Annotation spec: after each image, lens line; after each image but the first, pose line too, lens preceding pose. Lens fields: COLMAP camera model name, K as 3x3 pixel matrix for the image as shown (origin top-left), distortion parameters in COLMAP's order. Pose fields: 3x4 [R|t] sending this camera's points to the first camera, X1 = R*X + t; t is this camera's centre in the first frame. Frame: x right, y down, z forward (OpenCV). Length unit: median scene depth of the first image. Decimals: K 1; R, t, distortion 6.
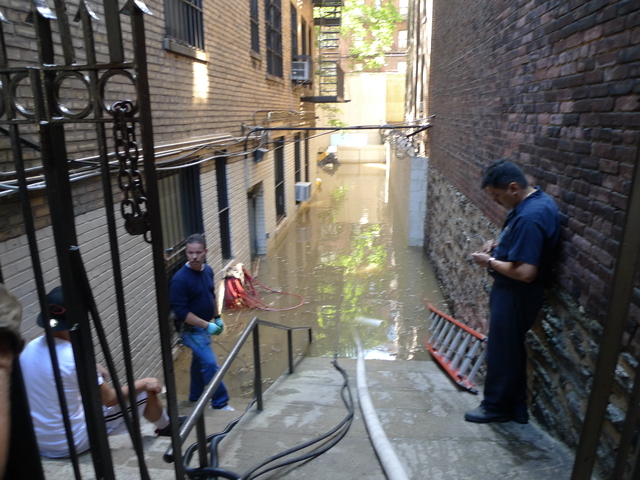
lens RADIAL K [[462.5, 0, 320.9], [0, 462.5, 240.3], [0, 0, 1]] dist [-0.044066, 0.009738]
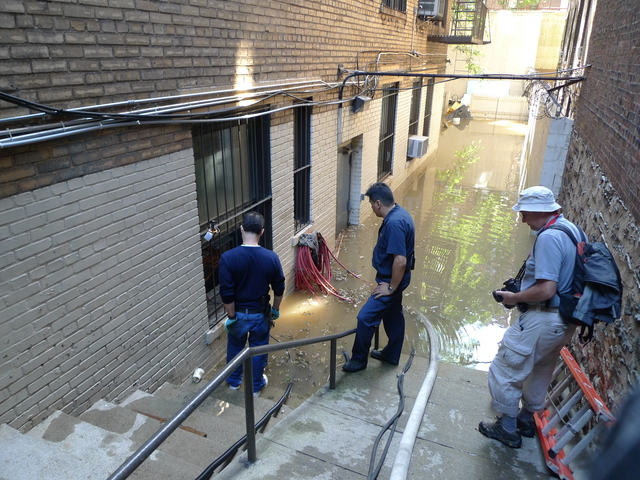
lens RADIAL K [[462.5, 0, 318.4], [0, 462.5, 239.7], [0, 0, 1]] dist [-0.044066, 0.009738]
pose [[0.957743, 0.129509, -0.256817, 0.048008], [-0.098819, 0.986702, 0.129053, -0.040116], [0.270115, -0.098222, 0.957805, 0.136665]]
